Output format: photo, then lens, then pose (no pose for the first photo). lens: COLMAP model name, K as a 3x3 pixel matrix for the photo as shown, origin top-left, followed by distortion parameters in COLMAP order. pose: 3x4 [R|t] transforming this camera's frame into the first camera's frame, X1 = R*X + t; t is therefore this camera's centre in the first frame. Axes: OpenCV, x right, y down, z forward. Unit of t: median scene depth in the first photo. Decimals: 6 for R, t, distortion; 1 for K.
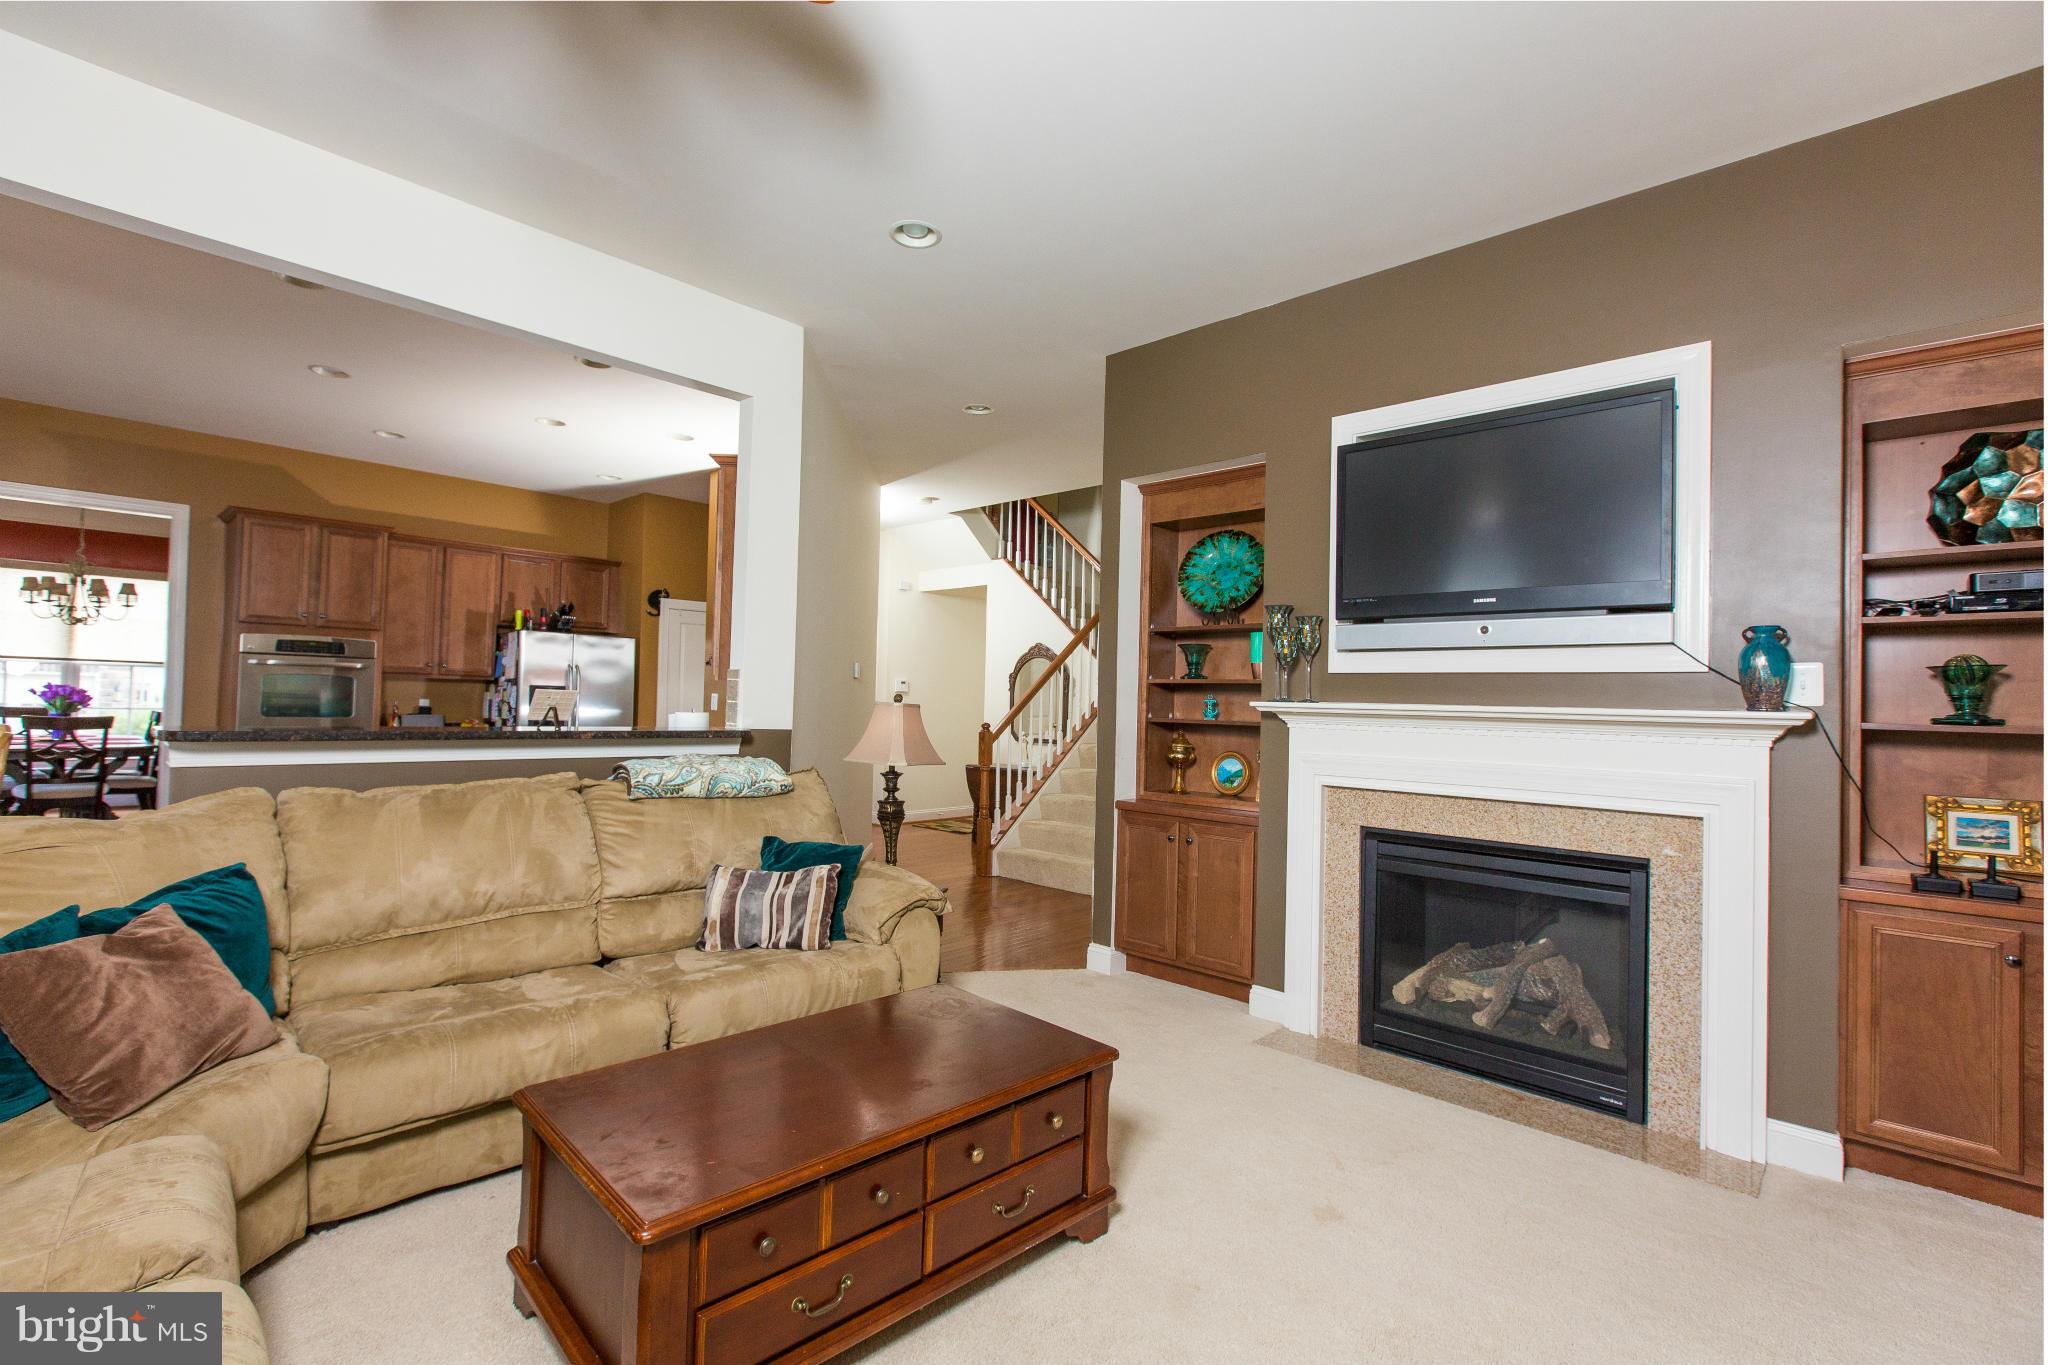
lens RADIAL K [[913.7, 0, 1038.5], [0, 913.7, 683.1], [0, 0, 1]] dist [-0.001770, -0.000845]
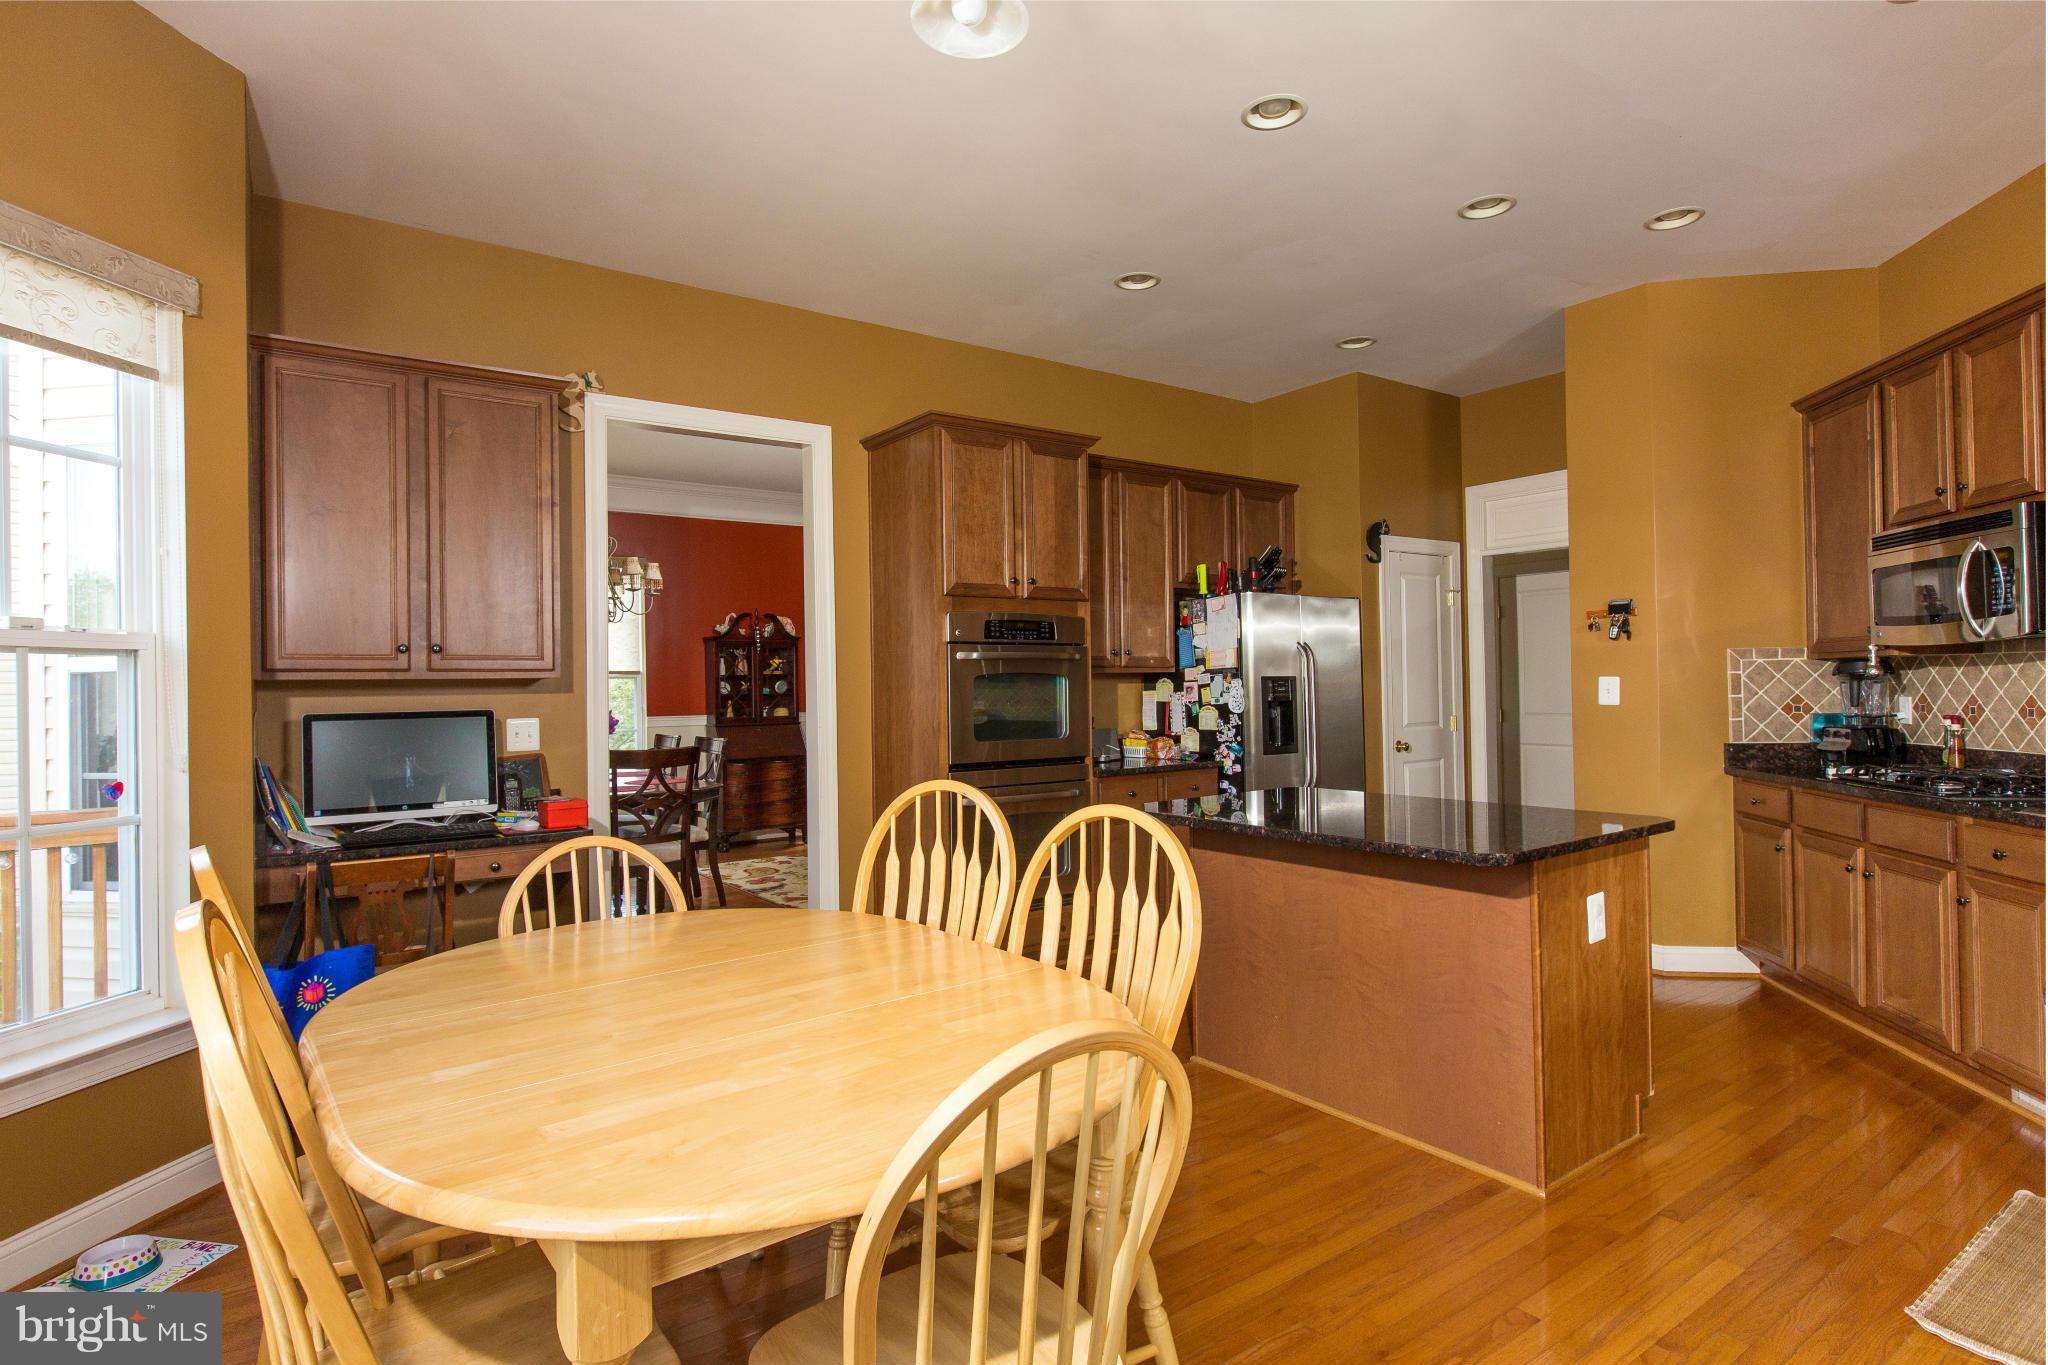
lens RADIAL K [[968.4, 0, 1024.0], [0, 968.4, 681.6], [0, 0, 1]] dist [0.001148, -0.000462]
pose [[0.978501, -0.044991, -0.201276, -0.345685], [0.047457, 0.998846, 0.007440, -0.004388], [0.200708, -0.016832, 0.979506, 0.175745]]
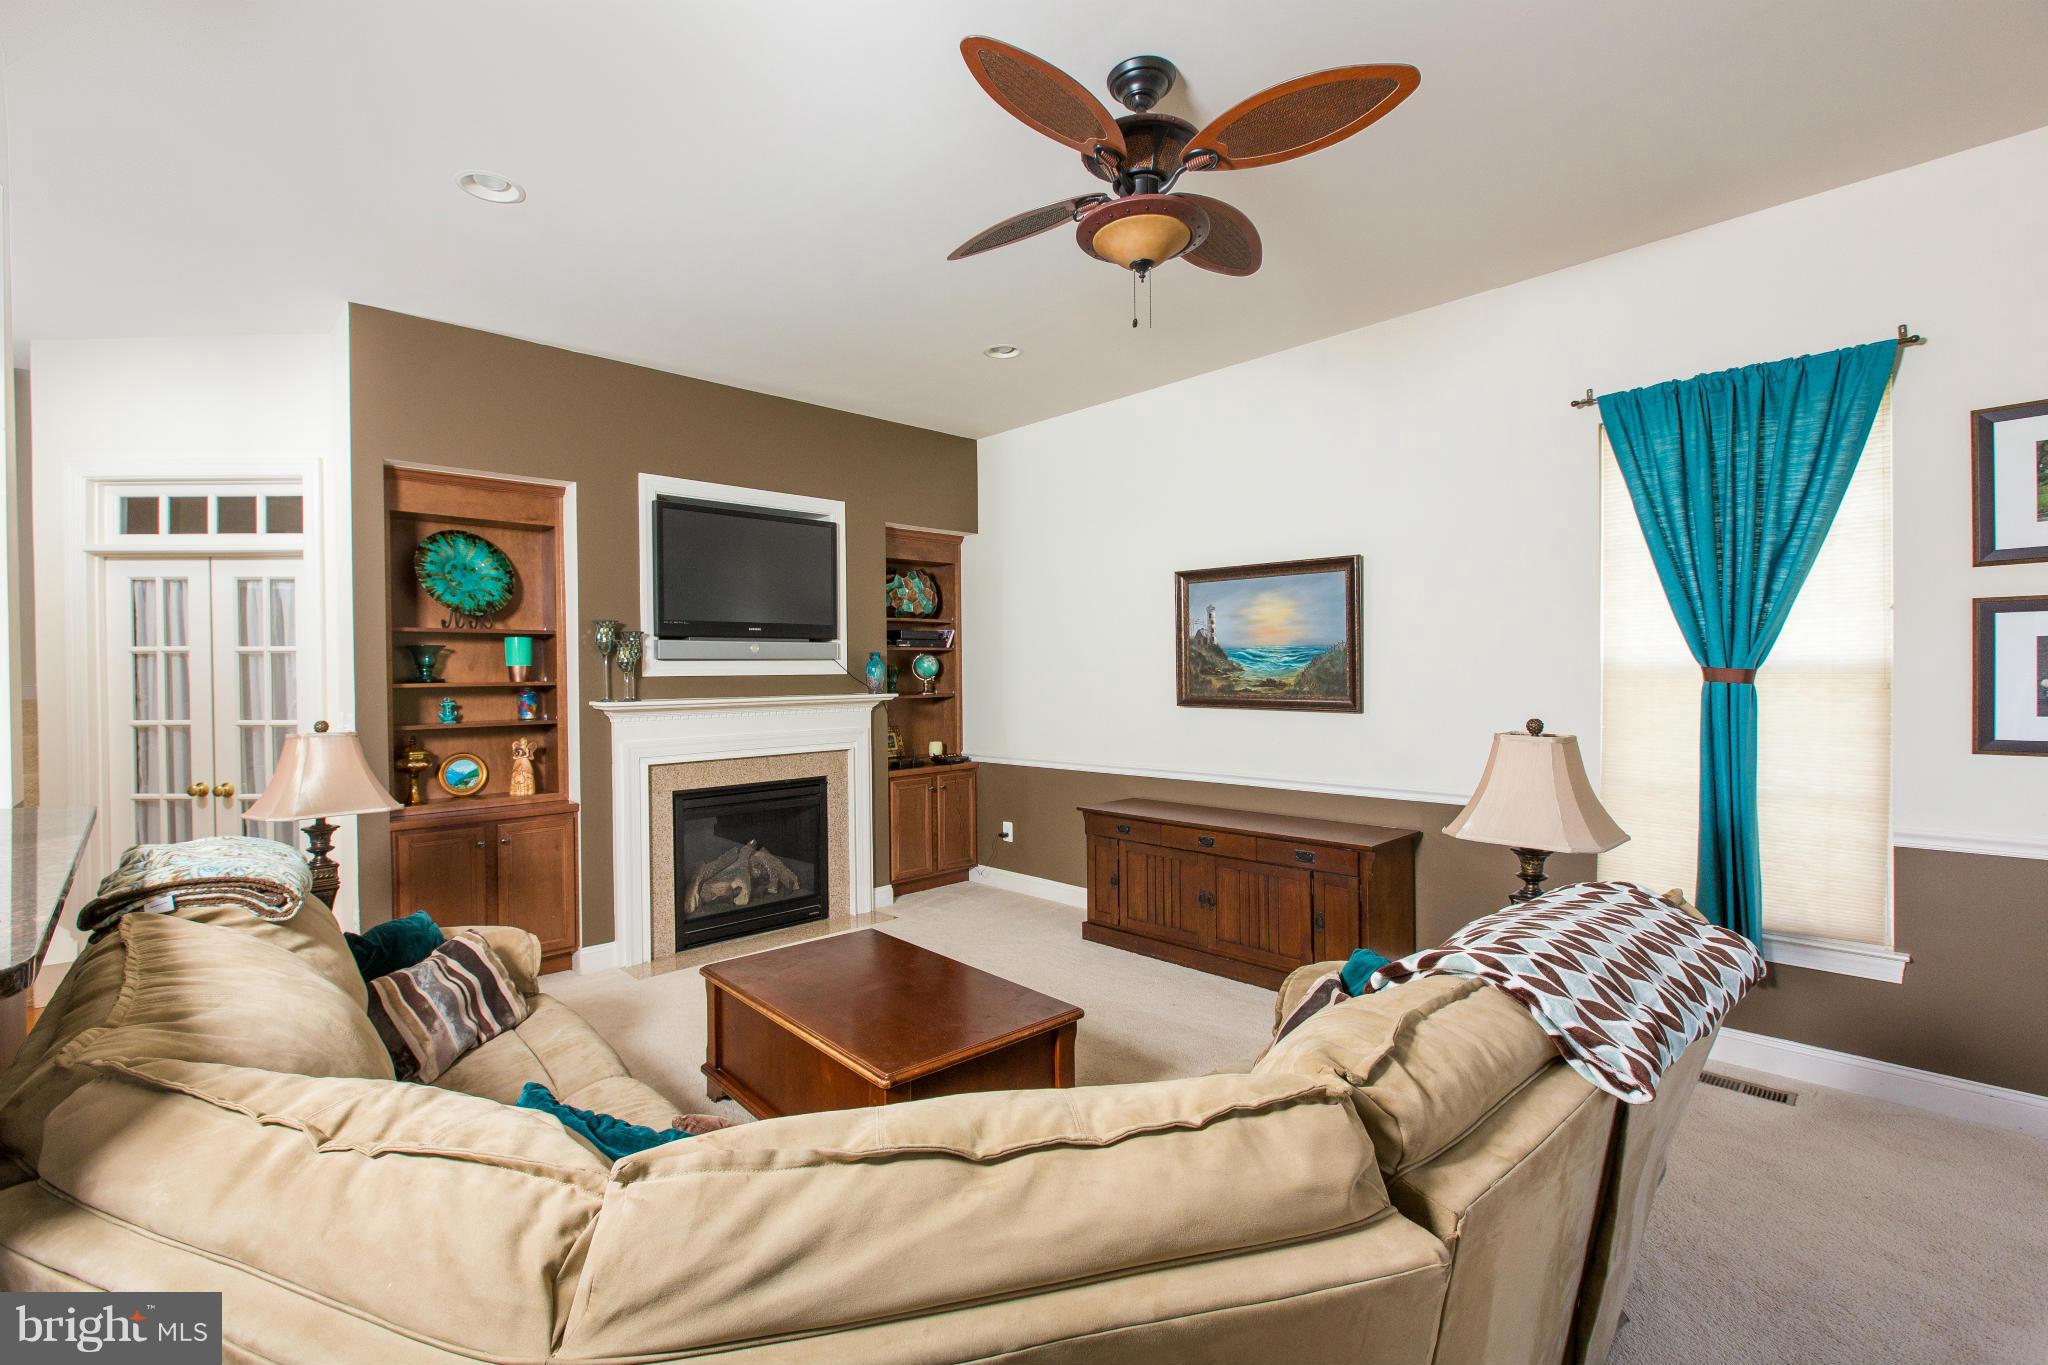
lens RADIAL K [[913.7, 0, 1023.9], [0, 913.7, 679.0], [0, 0, 1]] dist [-0.001770, -0.000845]
pose [[0.045609, -0.034521, 0.998363, -1.020860], [-0.010429, 0.999332, 0.035031, -0.064621], [-0.998905, -0.012010, 0.045218, 0.459256]]
